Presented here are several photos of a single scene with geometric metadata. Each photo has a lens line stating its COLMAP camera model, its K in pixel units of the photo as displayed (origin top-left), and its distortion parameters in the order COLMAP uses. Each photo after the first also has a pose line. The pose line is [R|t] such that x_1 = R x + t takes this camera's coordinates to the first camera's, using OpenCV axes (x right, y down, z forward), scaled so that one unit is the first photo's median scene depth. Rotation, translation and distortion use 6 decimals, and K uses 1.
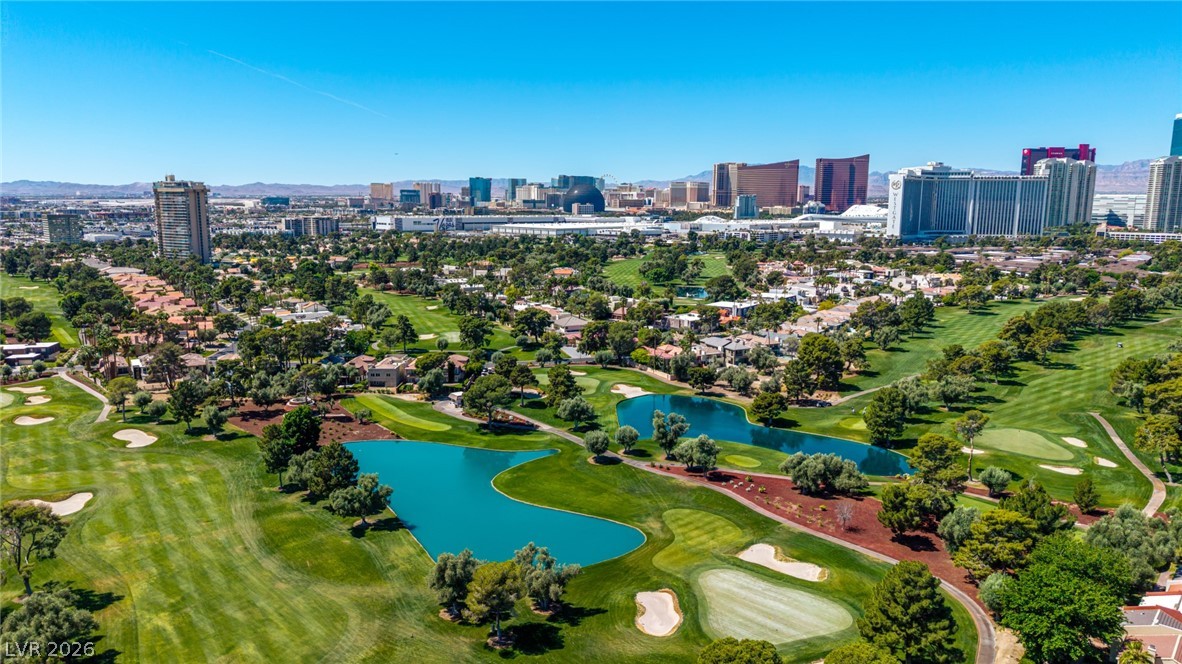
lens RADIAL K [[786.5, 0, 591.0], [0, 786.5, 332.0], [0, 0, 1]] dist [0.049667, -0.060856]
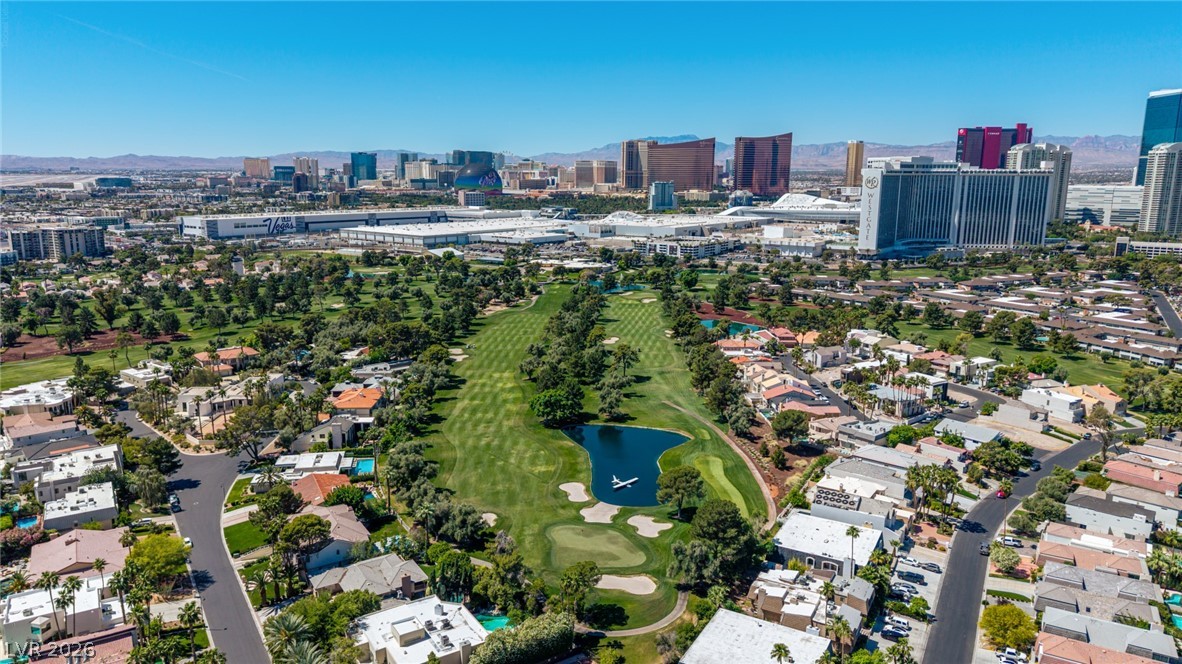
lens RADIAL K [[776.2, 0, 591.0], [0, 776.2, 332.0], [0, 0, 1]] dist [0.033326, -0.035225]
pose [[0.993039, -0.024400, 0.115235, 0.018908], [0.019960, 0.999019, 0.039533, -0.047774], [-0.116087, -0.036957, 0.992551, 0.175760]]
